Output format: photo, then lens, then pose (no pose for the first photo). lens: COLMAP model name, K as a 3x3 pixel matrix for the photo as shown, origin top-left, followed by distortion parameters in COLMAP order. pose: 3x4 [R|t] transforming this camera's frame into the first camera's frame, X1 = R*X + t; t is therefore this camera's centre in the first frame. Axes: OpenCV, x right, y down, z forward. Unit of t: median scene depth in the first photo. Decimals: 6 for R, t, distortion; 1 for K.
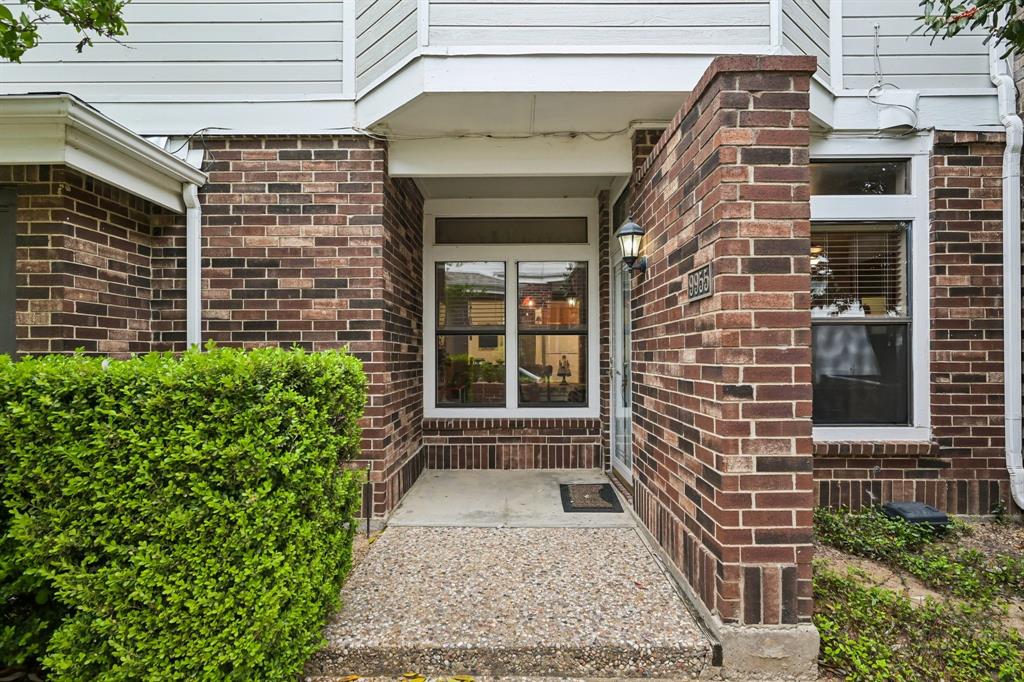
lens RADIAL K [[496.4, 0, 513.3], [0, 496.4, 348.1], [0, 0, 1]] dist [-0.002266, 0.002350]
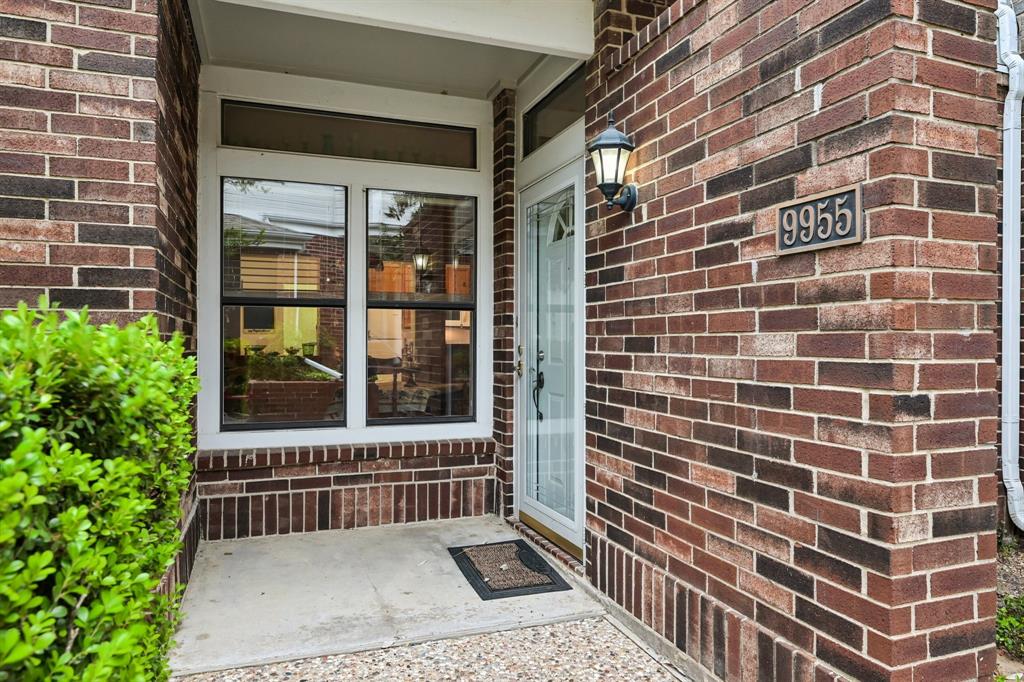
lens RADIAL K [[665.1, 0, 510.3], [0, 665.1, 340.0], [0, 0, 1]] dist [0.000819, -0.001070]
pose [[0.938883, 0.007657, 0.344151, -0.160764], [-0.011787, 0.999881, 0.009911, 0.004139], [-0.344034, -0.013362, 0.938862, 0.248746]]
